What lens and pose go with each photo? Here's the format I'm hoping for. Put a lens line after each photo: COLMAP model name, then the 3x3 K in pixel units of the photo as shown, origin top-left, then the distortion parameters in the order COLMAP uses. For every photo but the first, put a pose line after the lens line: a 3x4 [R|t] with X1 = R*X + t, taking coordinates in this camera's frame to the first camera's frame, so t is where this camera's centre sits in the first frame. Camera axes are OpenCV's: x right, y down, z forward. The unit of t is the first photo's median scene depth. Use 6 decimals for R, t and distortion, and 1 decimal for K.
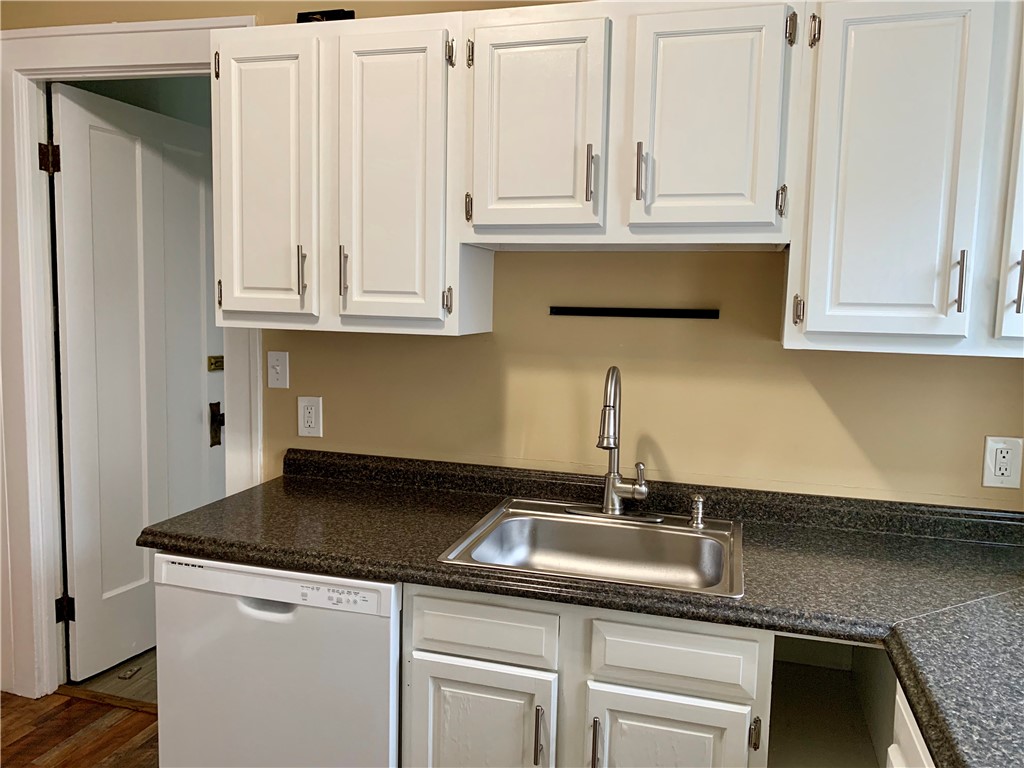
lens RADIAL K [[754.3, 0, 516.4], [0, 754.3, 382.5], [0, 0, 1]] dist [0.013433, -0.011277]
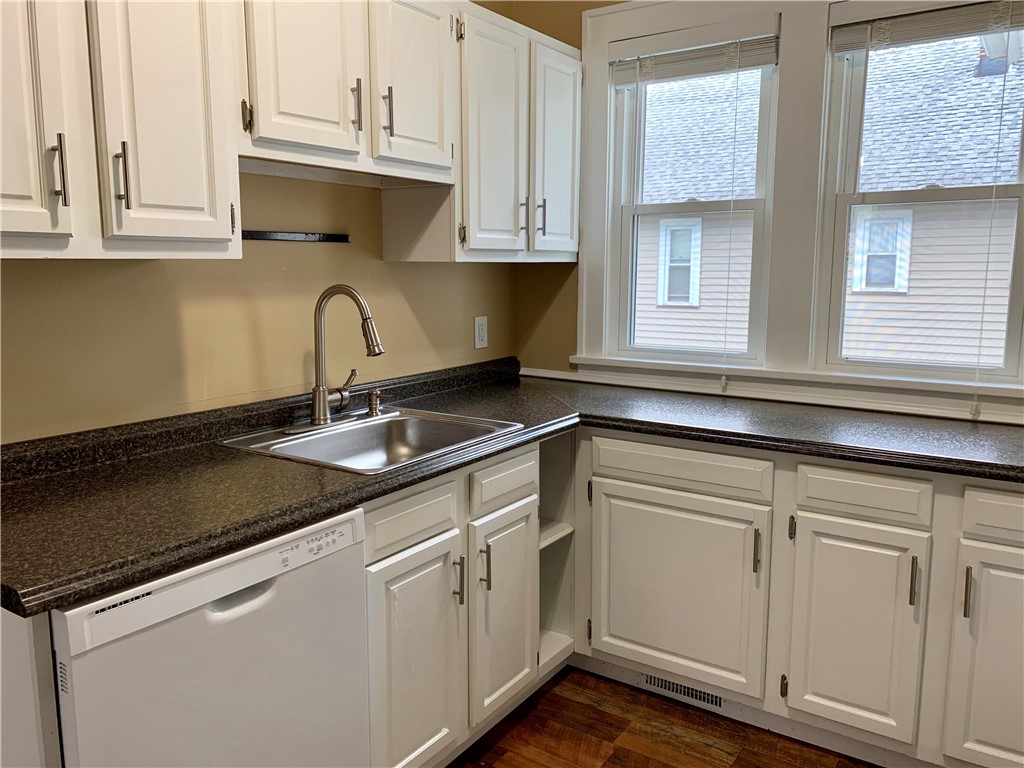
lens RADIAL K [[754.3, 0, 516.4], [0, 754.3, 381.9], [0, 0, 1]] dist [0.013433, -0.011277]
pose [[0.330759, -0.171029, 0.928088, -0.833715], [0.108192, 0.983829, 0.142743, -0.011662], [-0.937493, 0.053198, 0.343914, 0.387909]]
